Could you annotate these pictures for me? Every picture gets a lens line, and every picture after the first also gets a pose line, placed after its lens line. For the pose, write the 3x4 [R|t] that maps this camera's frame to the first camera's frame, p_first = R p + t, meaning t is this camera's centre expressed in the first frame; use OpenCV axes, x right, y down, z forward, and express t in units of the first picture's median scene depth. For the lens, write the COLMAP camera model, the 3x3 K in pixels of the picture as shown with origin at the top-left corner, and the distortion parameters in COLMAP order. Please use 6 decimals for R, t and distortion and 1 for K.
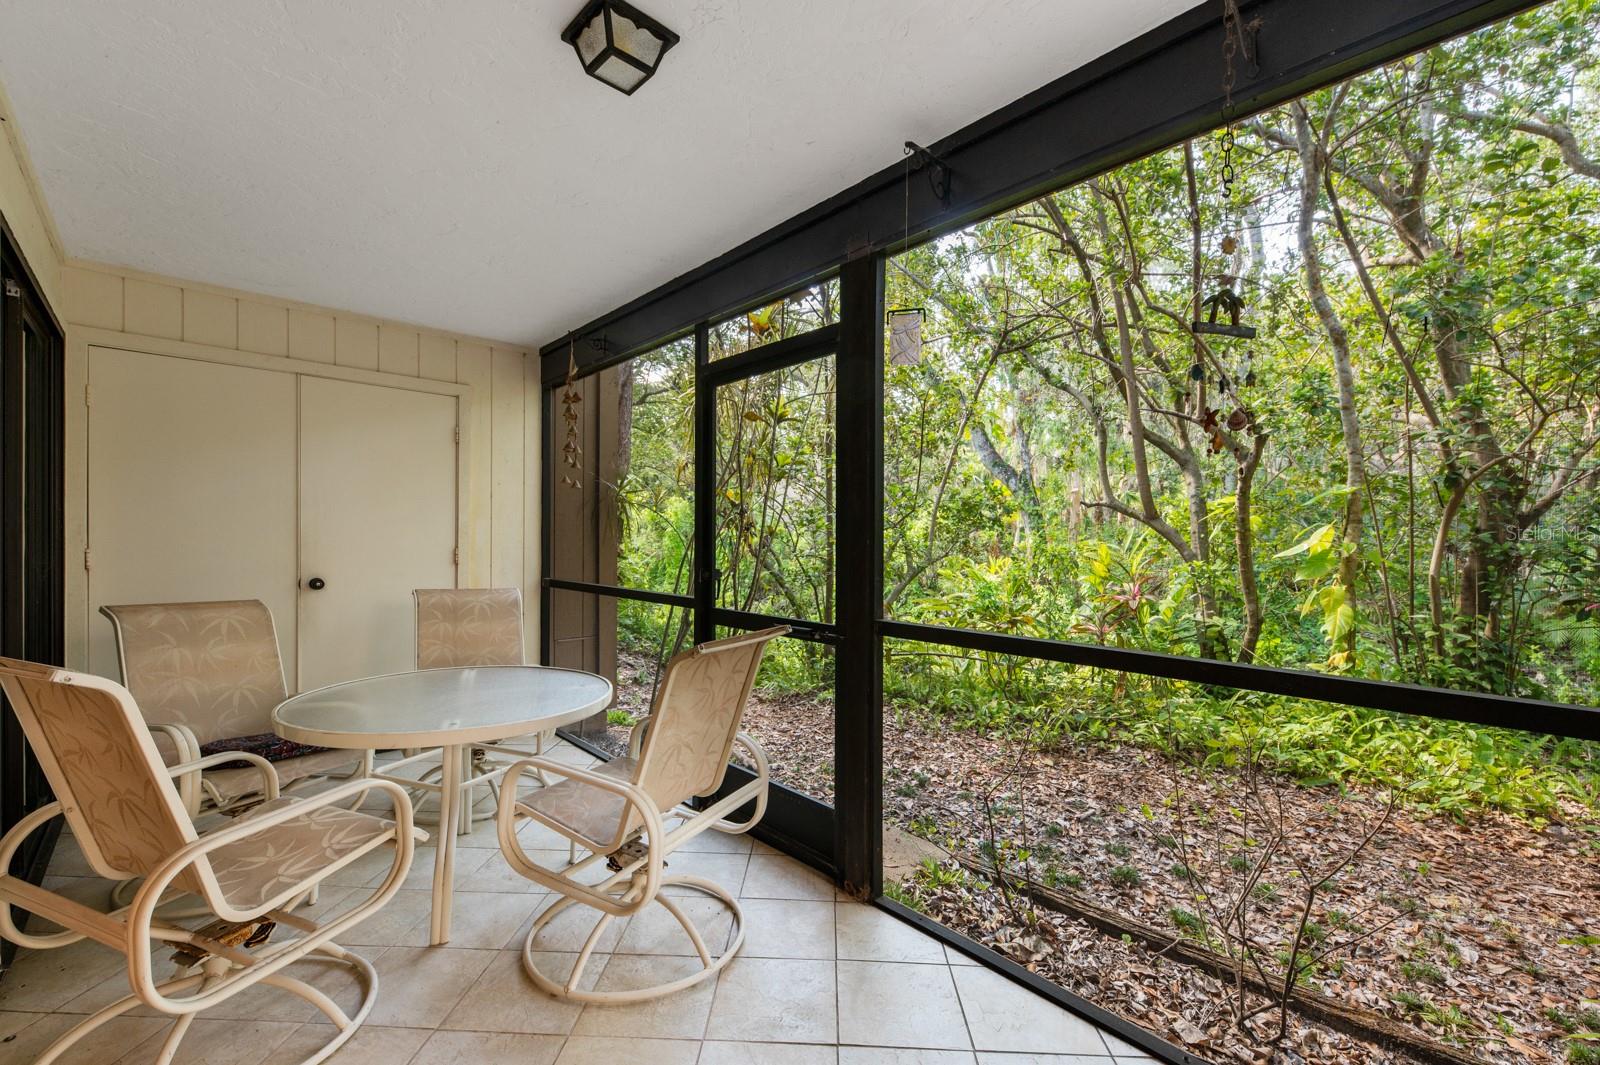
lens RADIAL K [[676.3, 0, 801.9], [0, 676.3, 543.1], [0, 0, 1]] dist [0.004228, 0.000240]
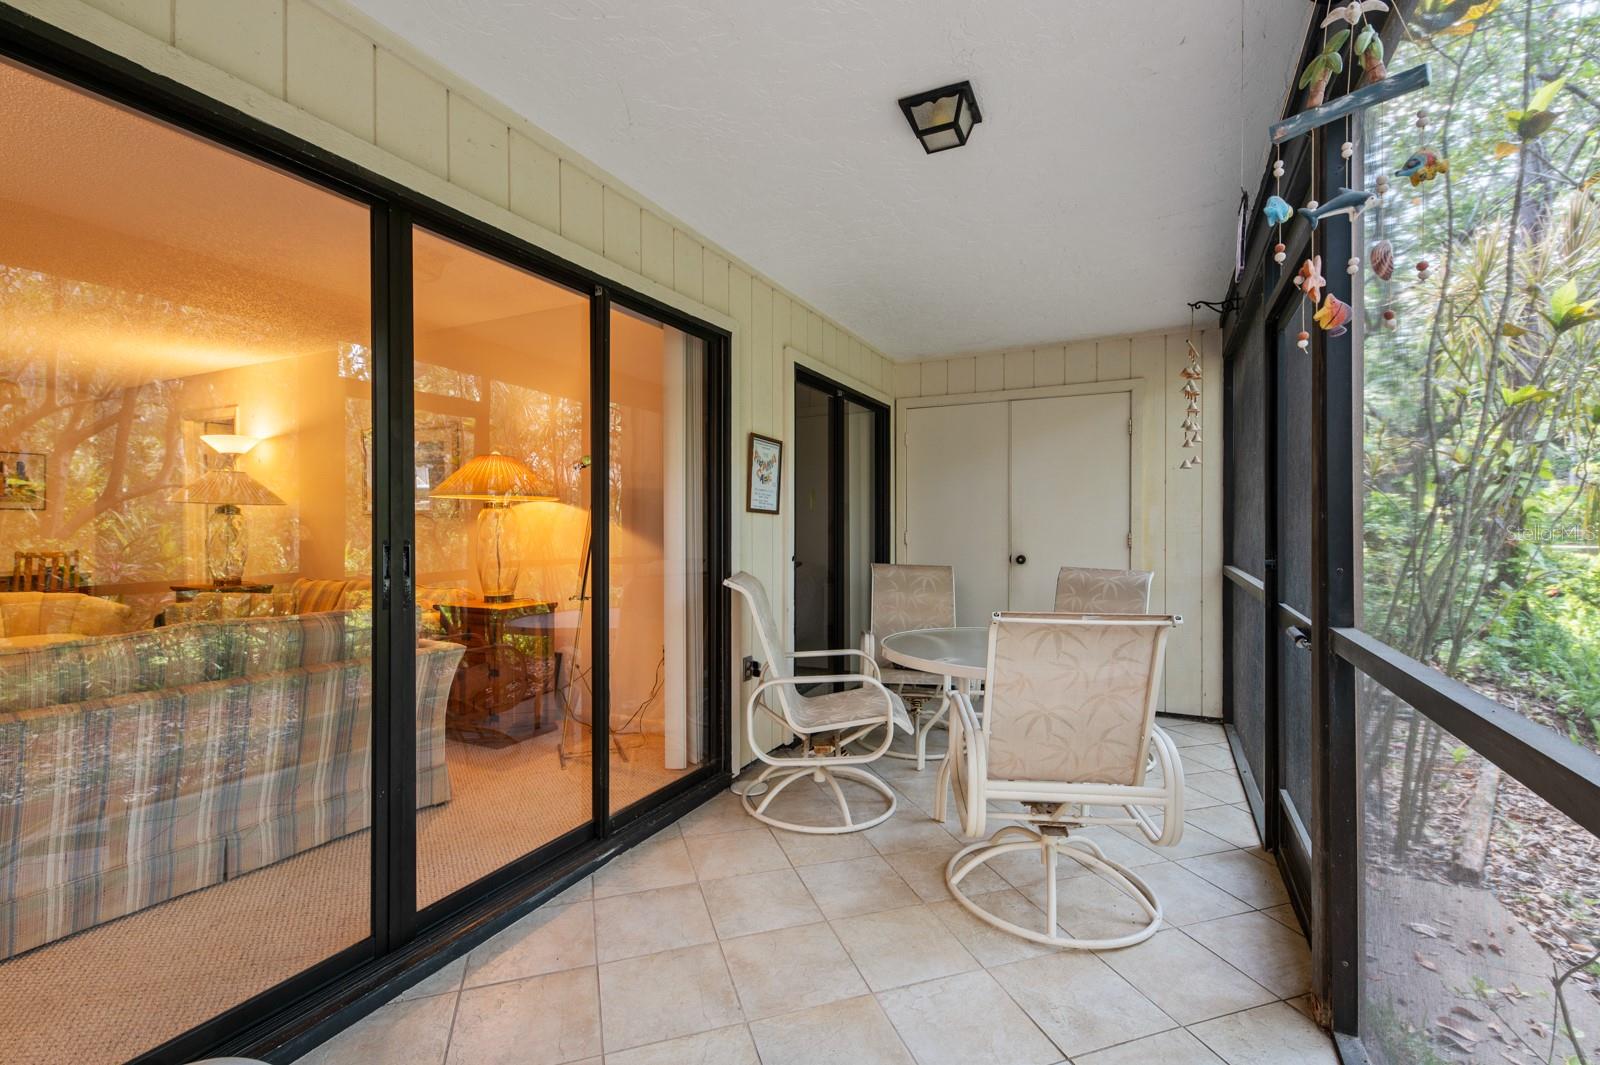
lens RADIAL K [[694.9, 0, 798.8], [0, 694.9, 528.9], [0, 0, 1]] dist [0.002421, -0.000029]
pose [[0.331341, -0.006537, -0.943488, 0.417285], [-0.002350, 0.999967, -0.007753, 0.013095], [0.943508, 0.004787, 0.331315, 0.168594]]
